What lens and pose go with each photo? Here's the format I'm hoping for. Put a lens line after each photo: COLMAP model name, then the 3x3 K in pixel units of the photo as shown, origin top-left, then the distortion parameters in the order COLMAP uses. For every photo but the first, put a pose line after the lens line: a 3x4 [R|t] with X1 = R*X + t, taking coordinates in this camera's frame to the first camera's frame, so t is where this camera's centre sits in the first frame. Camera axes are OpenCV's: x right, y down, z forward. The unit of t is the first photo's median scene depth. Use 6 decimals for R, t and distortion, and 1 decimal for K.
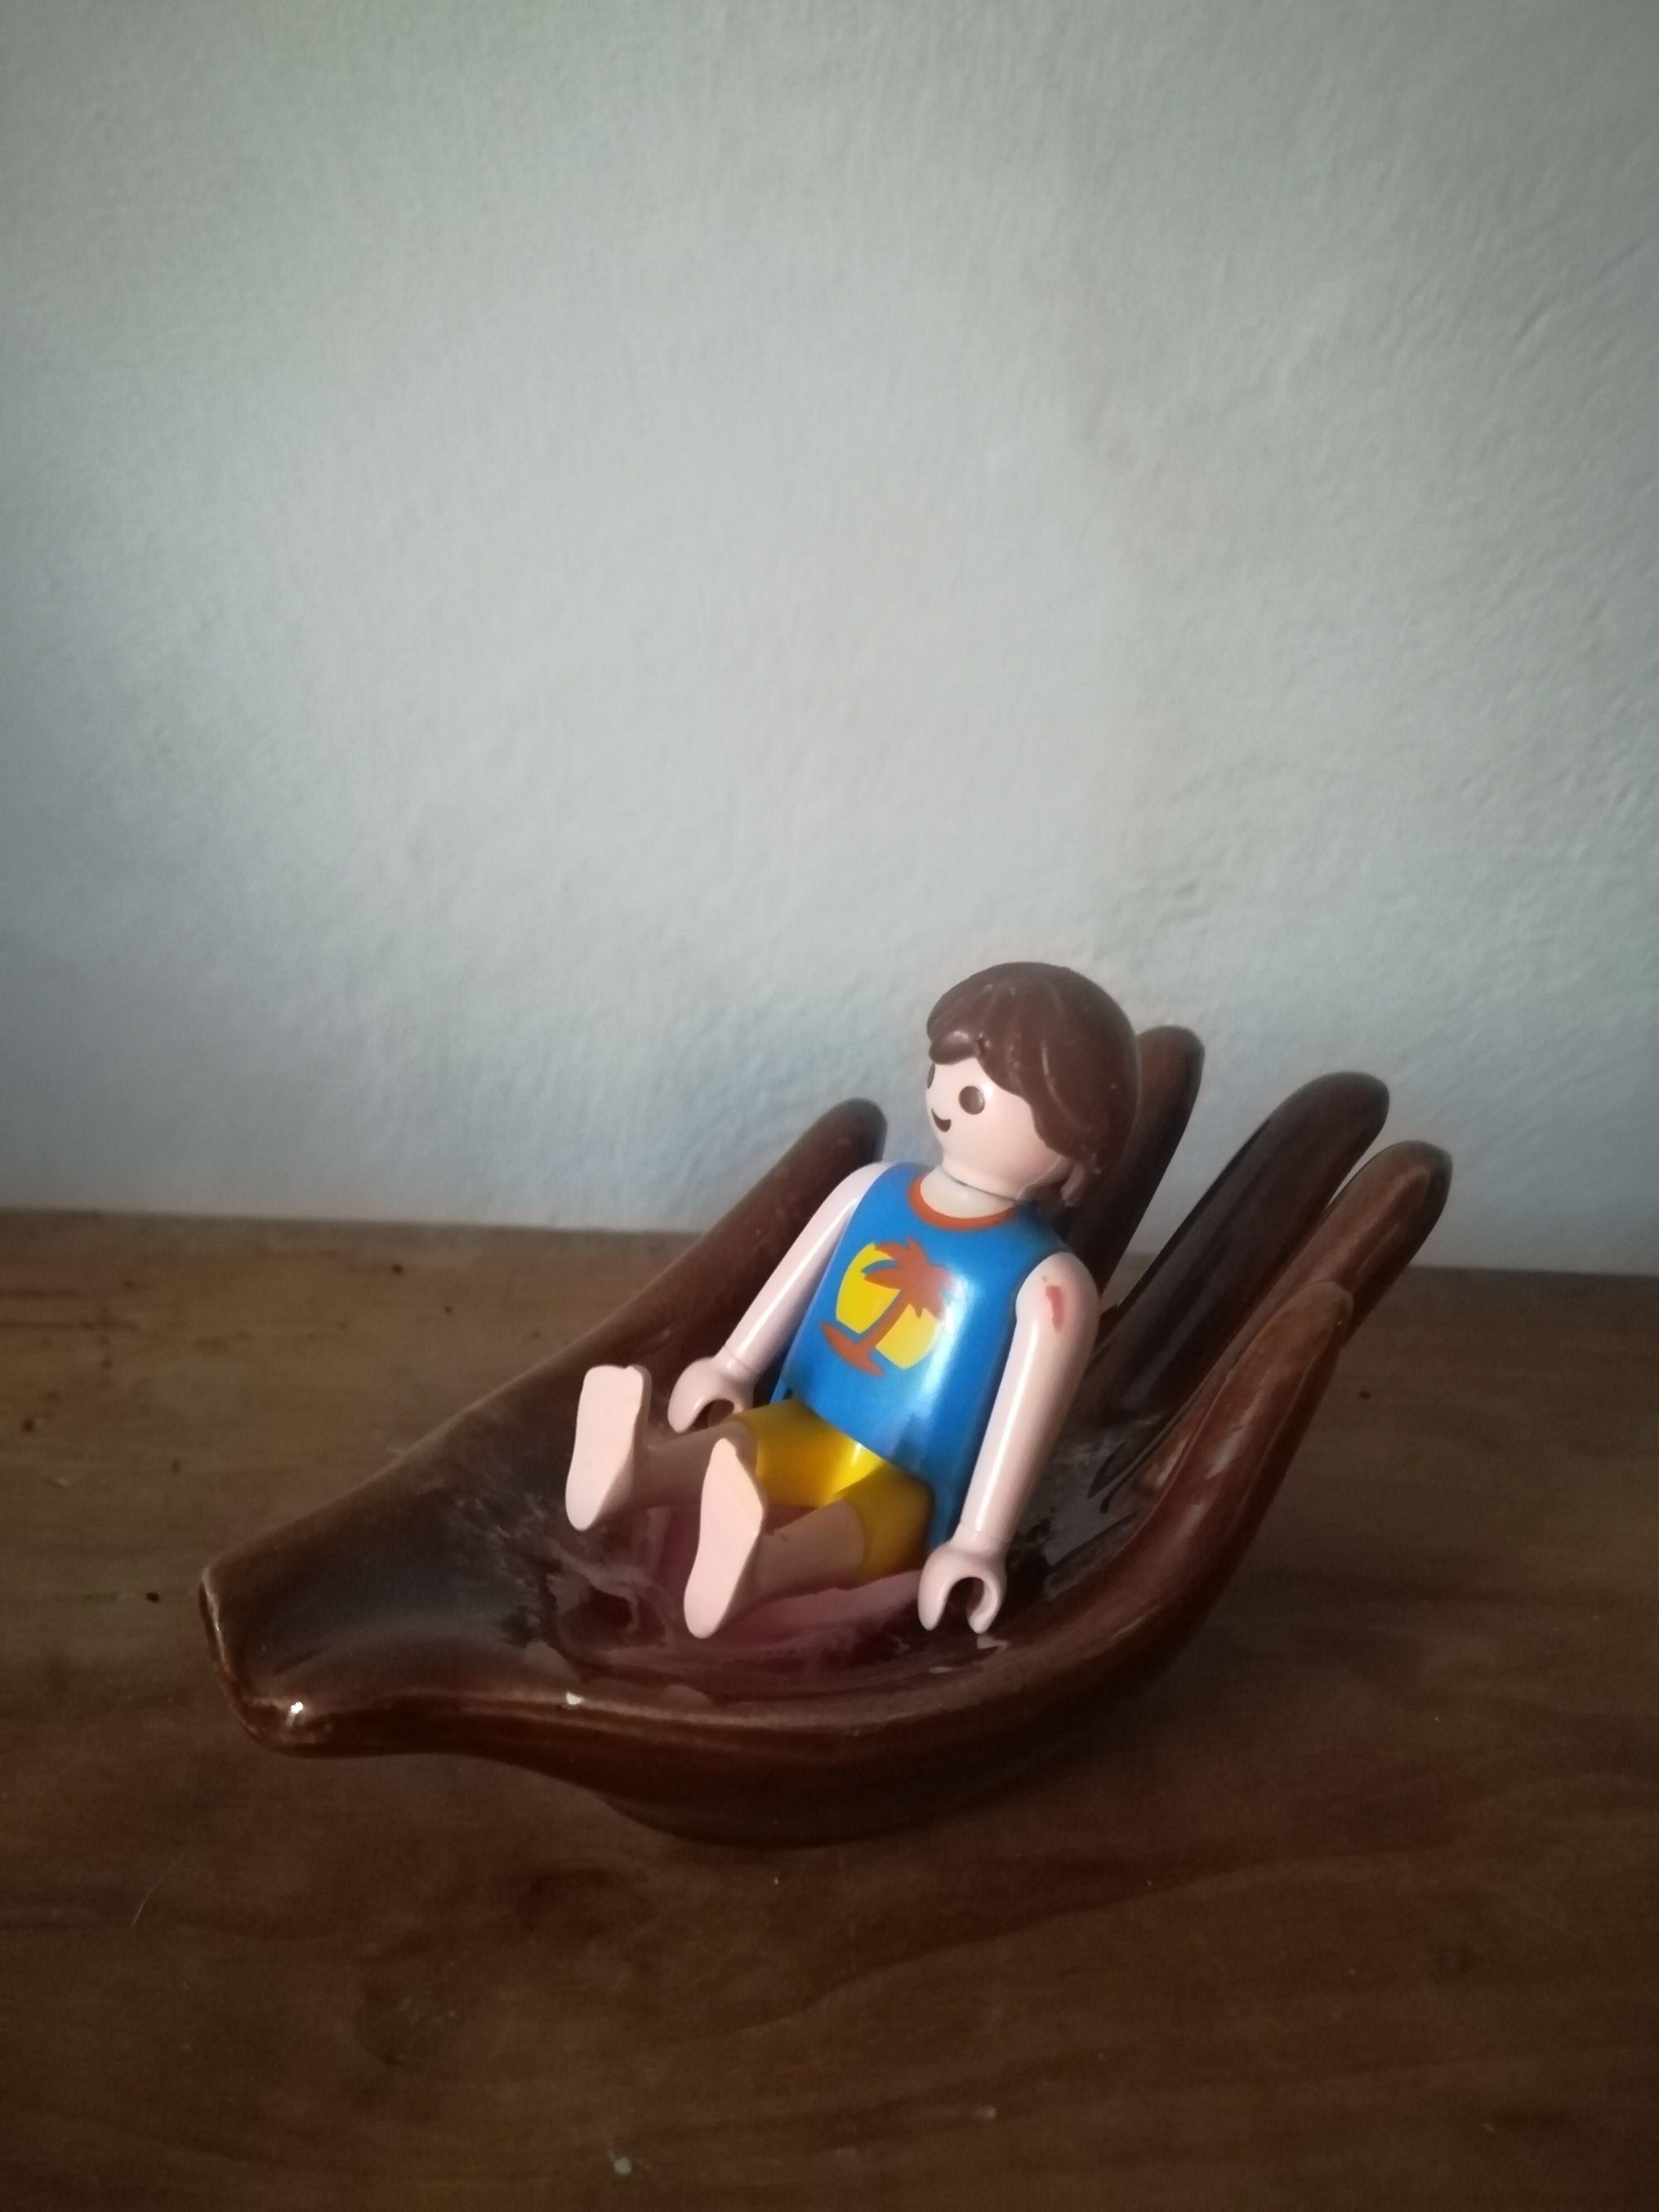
lens RADIAL K [[2060.0, 0, 834.4], [0, 2060.0, 1100.8], [0, 0, 1]] dist [0.014772, 0.000000]
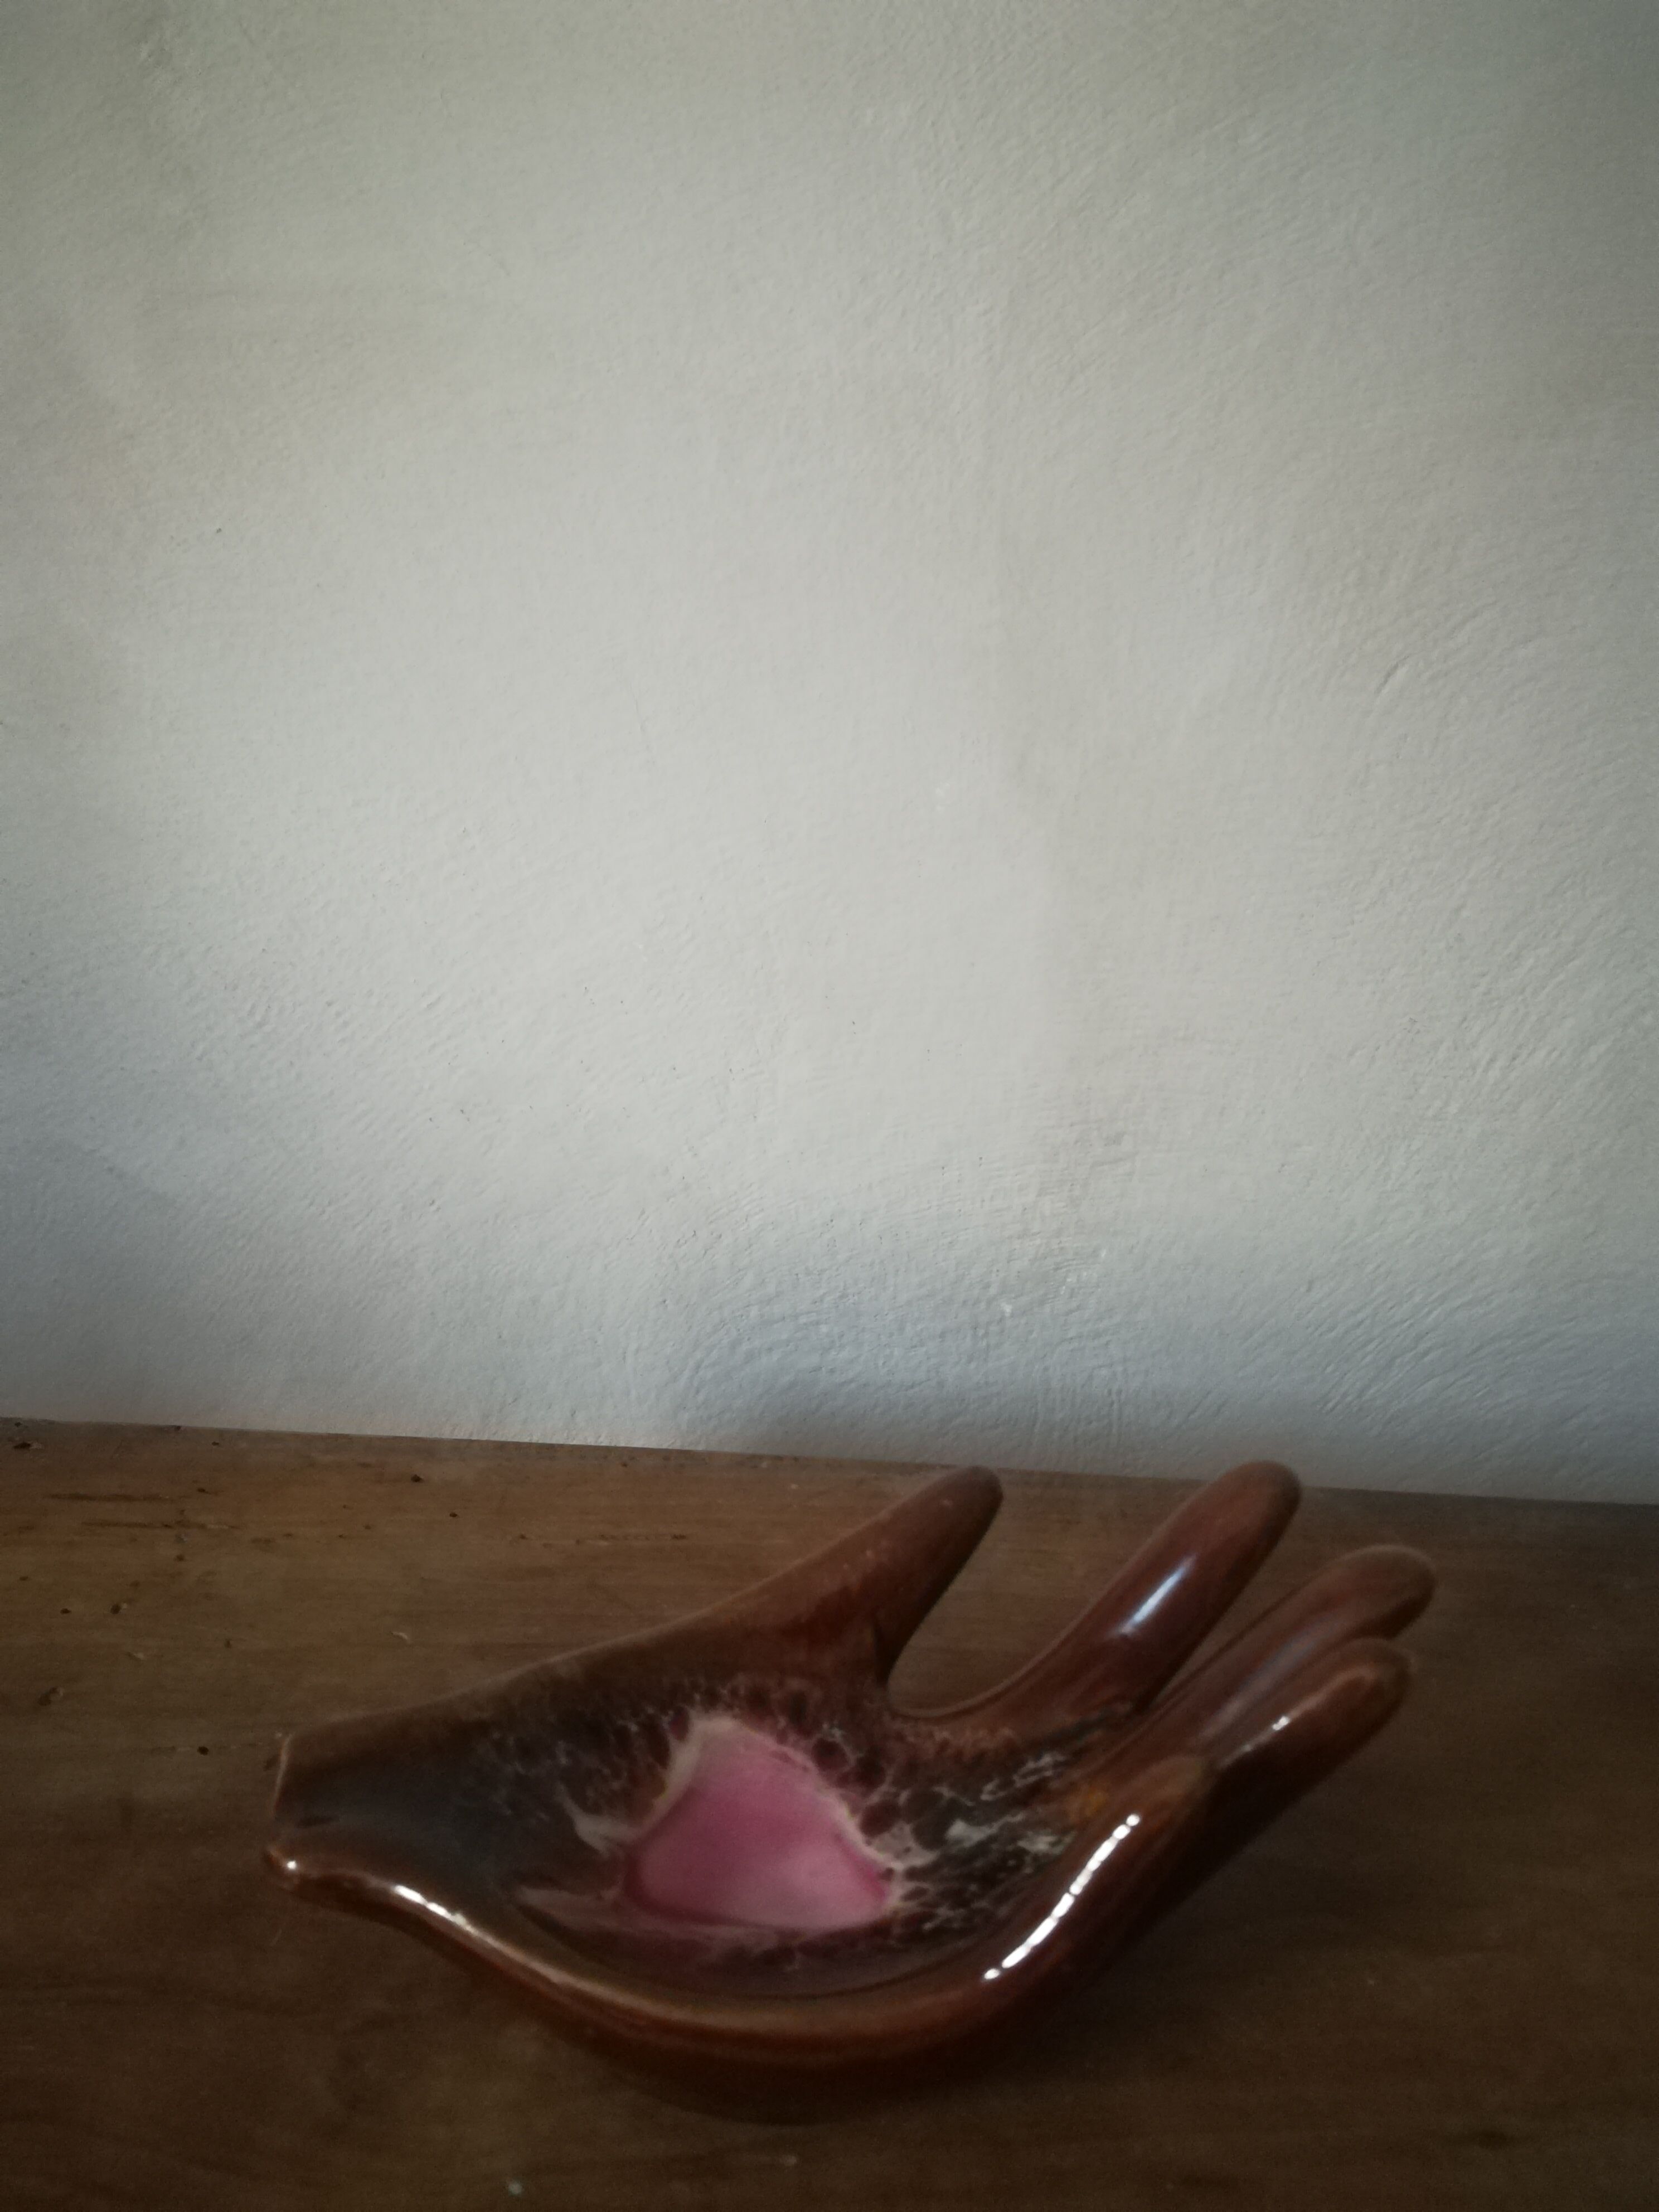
lens RADIAL K [[2060.0, 0, 839.3], [0, 2060.0, 1103.9], [0, 0, 1]] dist [0.014772, 0.000000]
pose [[0.998525, 0.004884, -0.054065, 0.101356], [-0.008060, 0.998244, -0.058692, -0.068318], [0.053683, 0.059041, 0.996811, -0.219744]]
